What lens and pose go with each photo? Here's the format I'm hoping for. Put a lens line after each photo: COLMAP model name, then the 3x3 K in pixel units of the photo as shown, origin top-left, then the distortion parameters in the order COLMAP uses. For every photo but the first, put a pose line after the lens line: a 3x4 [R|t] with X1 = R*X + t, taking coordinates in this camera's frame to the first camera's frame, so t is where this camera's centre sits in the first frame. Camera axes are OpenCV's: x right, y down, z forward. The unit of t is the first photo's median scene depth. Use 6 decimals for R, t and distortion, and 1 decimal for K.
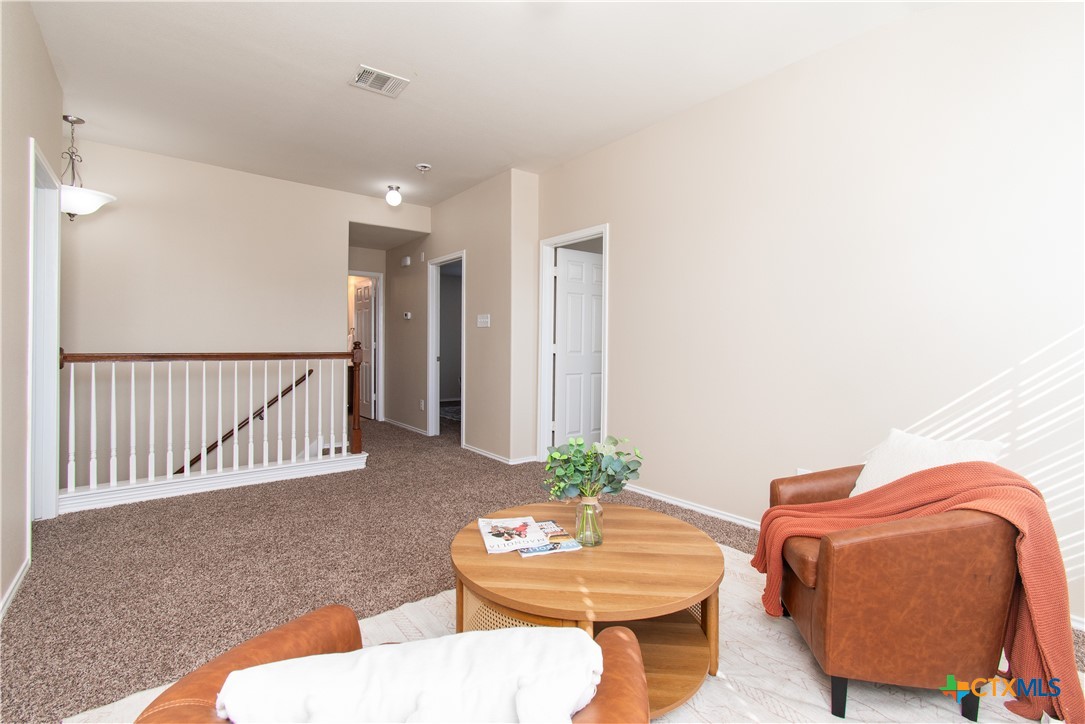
lens RADIAL K [[484.4, 0, 543.1], [0, 484.4, 347.3], [0, 0, 1]] dist [-0.001584, 0.000653]
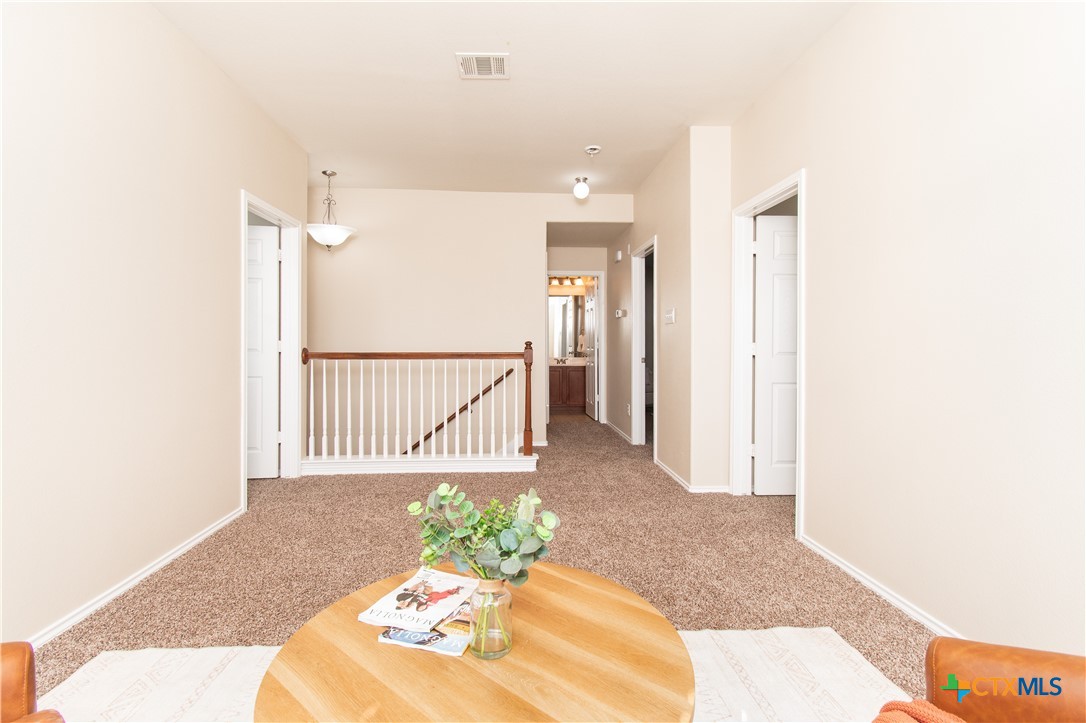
lens RADIAL K [[491.9, 0, 540.6], [0, 491.9, 345.3], [0, 0, 1]] dist [-0.011064, 0.000030]
pose [[0.826318, -0.004361, -0.563188, 0.198373], [0.001651, 0.999984, -0.005322, 0.000966], [0.563202, 0.003468, 0.826312, 0.189893]]
